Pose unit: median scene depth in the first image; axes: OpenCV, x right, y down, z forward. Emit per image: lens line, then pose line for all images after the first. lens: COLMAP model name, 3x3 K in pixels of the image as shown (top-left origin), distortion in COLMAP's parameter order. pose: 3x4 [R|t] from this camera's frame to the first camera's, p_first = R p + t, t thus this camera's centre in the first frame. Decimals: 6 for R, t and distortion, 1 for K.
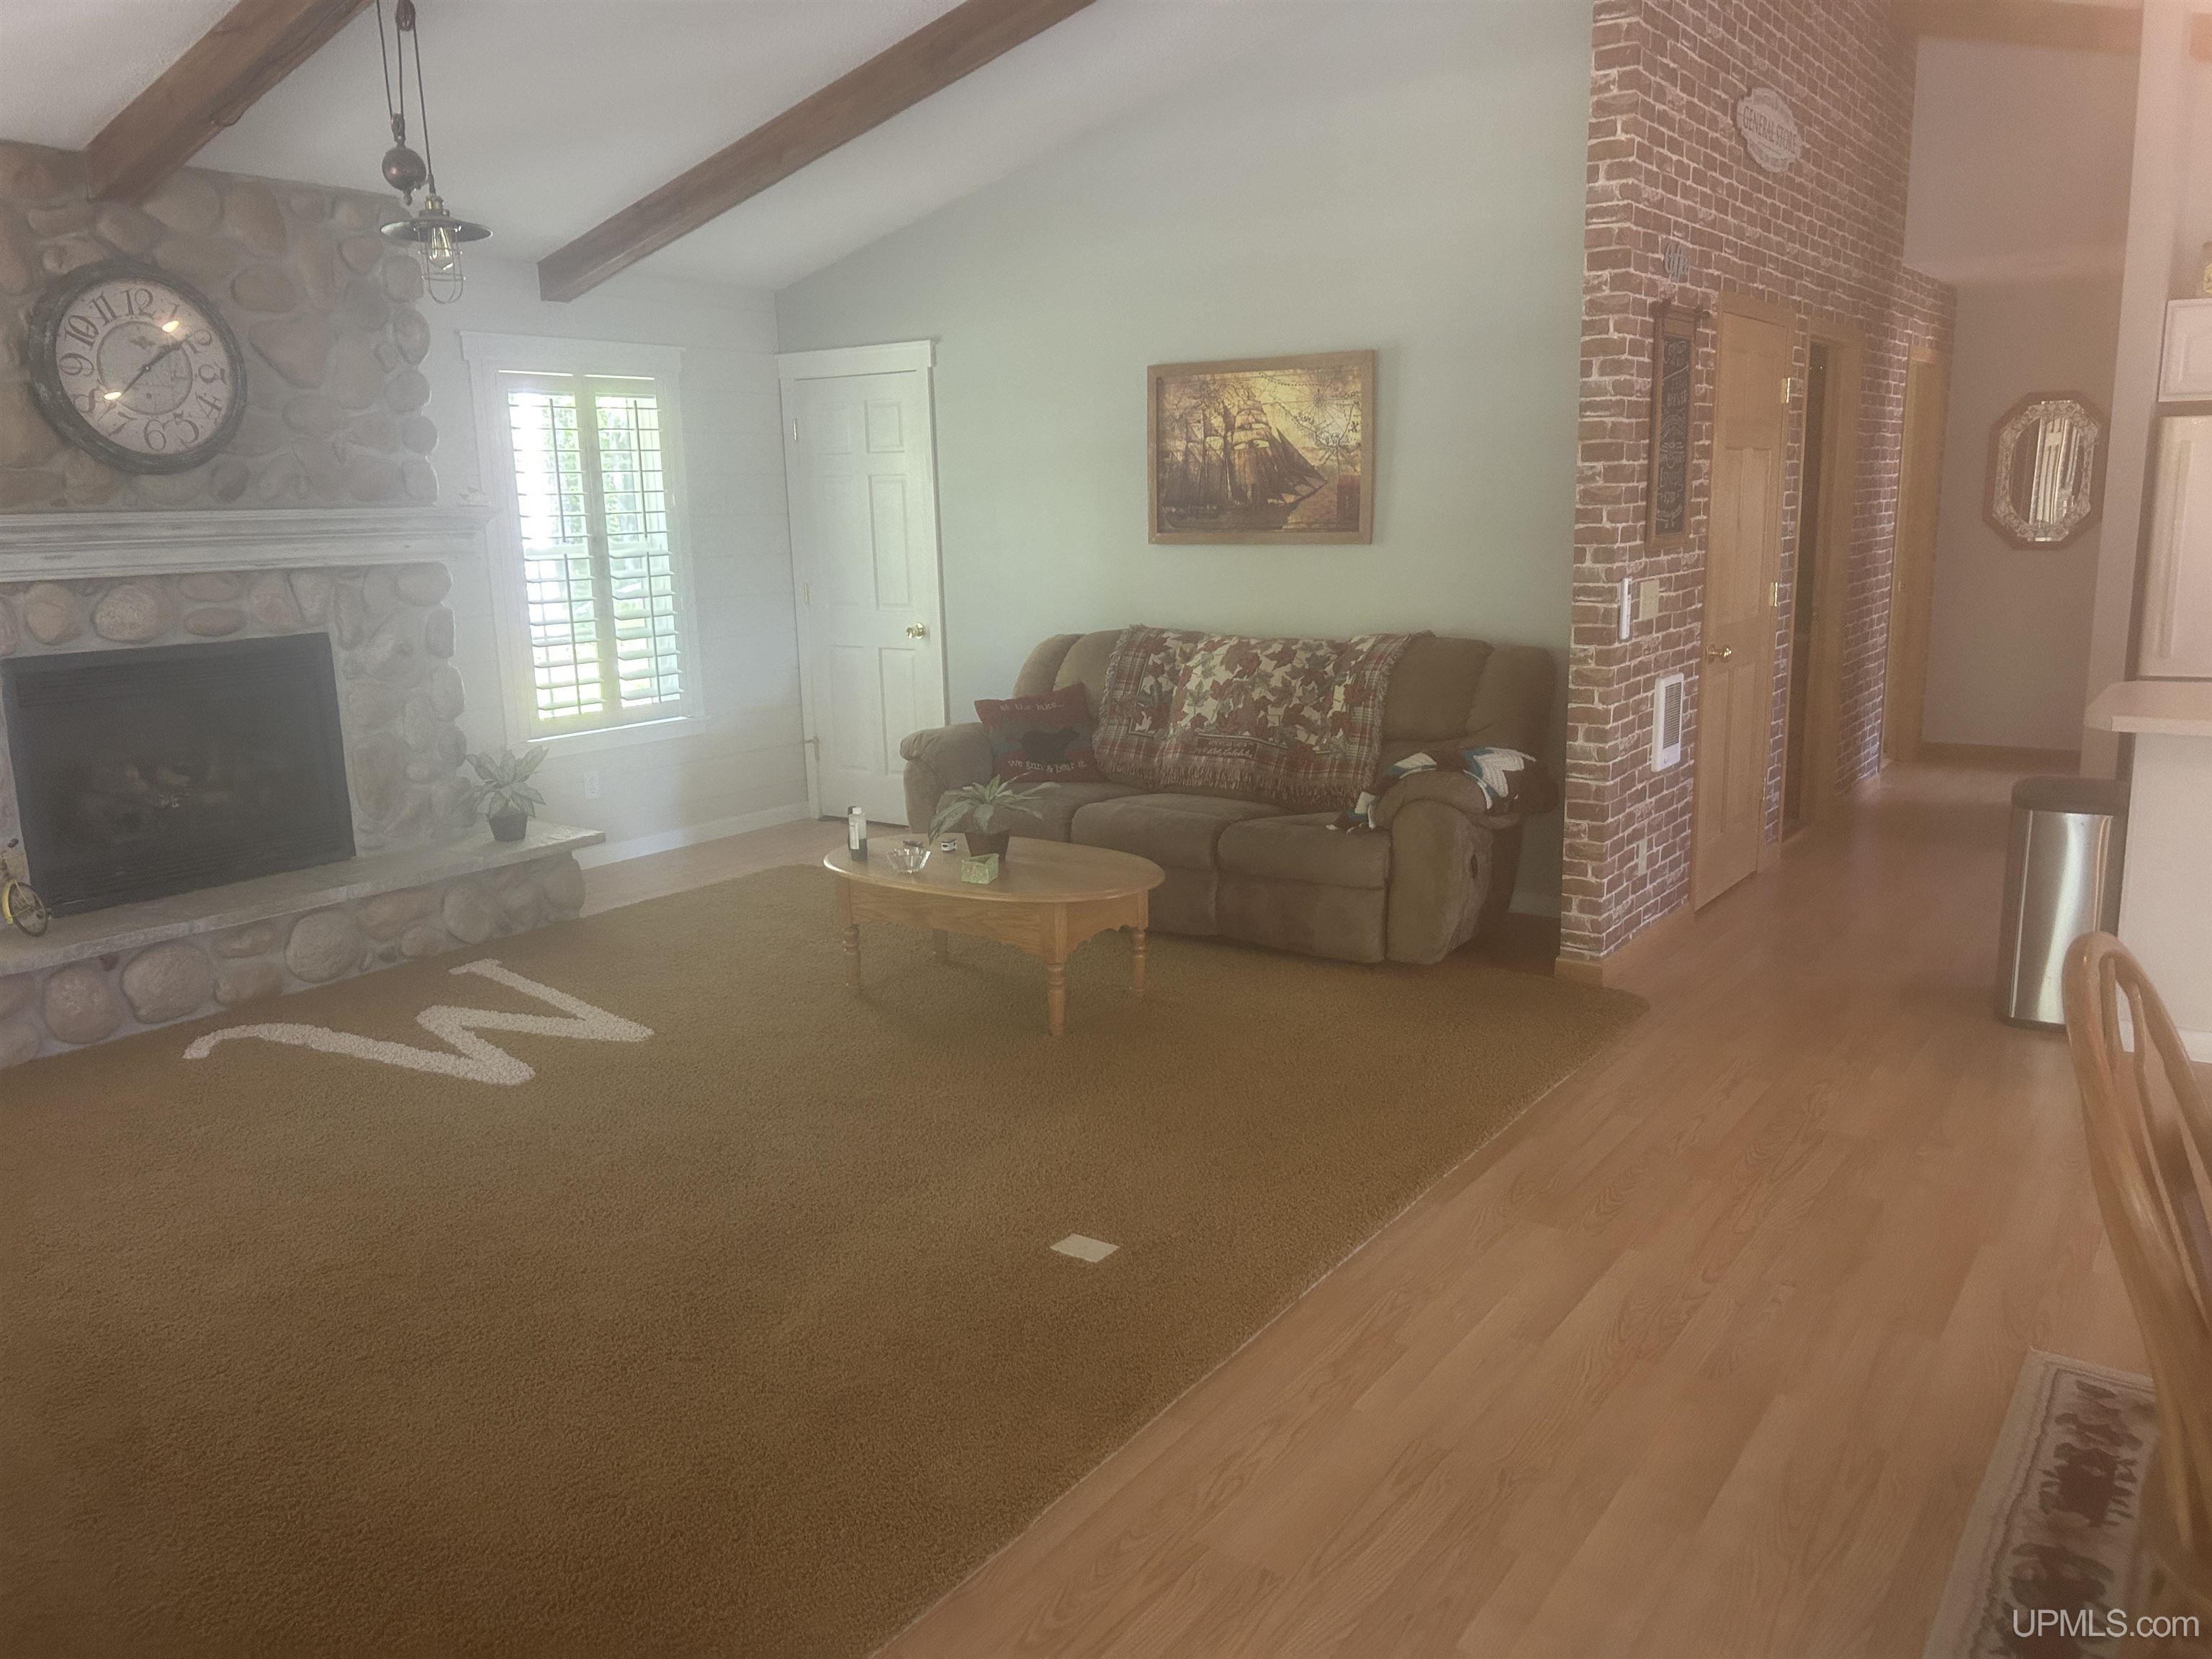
lens RADIAL K [[1656.2, 0, 1109.2], [0, 1656.2, 818.1], [0, 0, 1]] dist [0.008704, -0.005785]
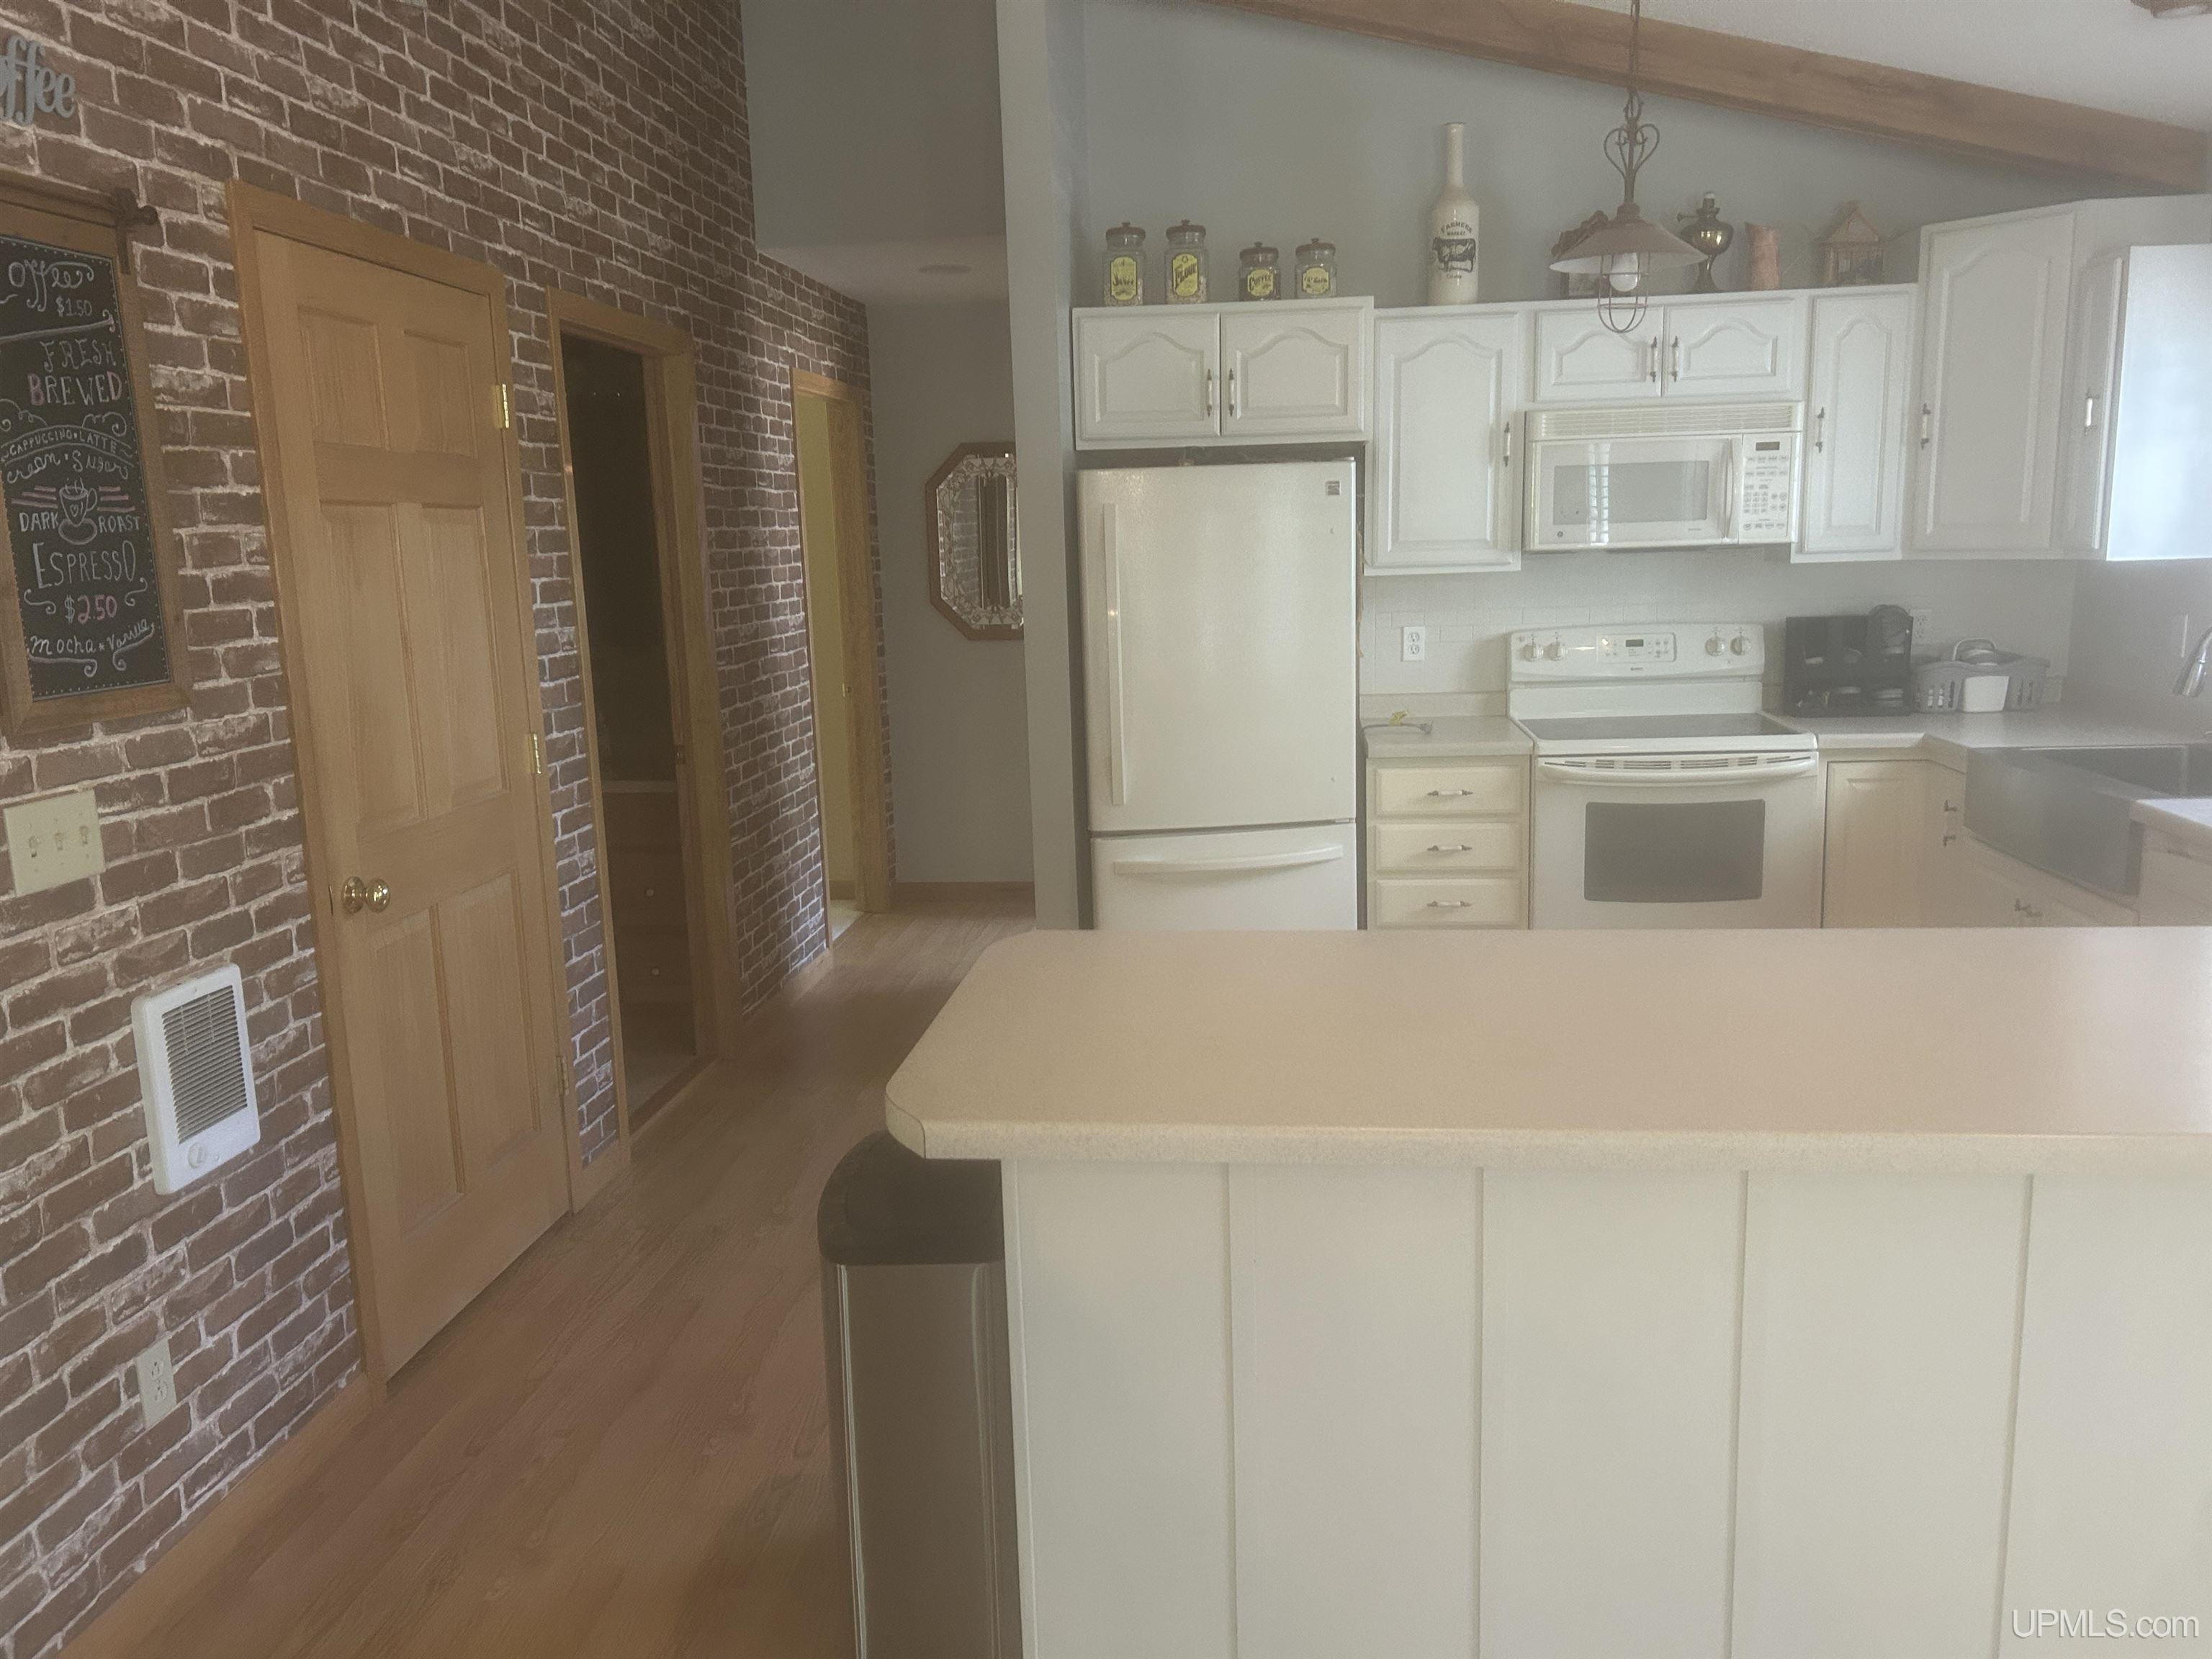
lens RADIAL K [[1656.2, 0, 1109.2], [0, 1656.2, 818.1], [0, 0, 1]] dist [0.008704, -0.005785]
pose [[0.868571, -0.087772, 0.487731, 0.250250], [0.106578, 0.994245, -0.010874, -0.072841], [-0.483969, 0.061426, 0.872926, 0.338658]]
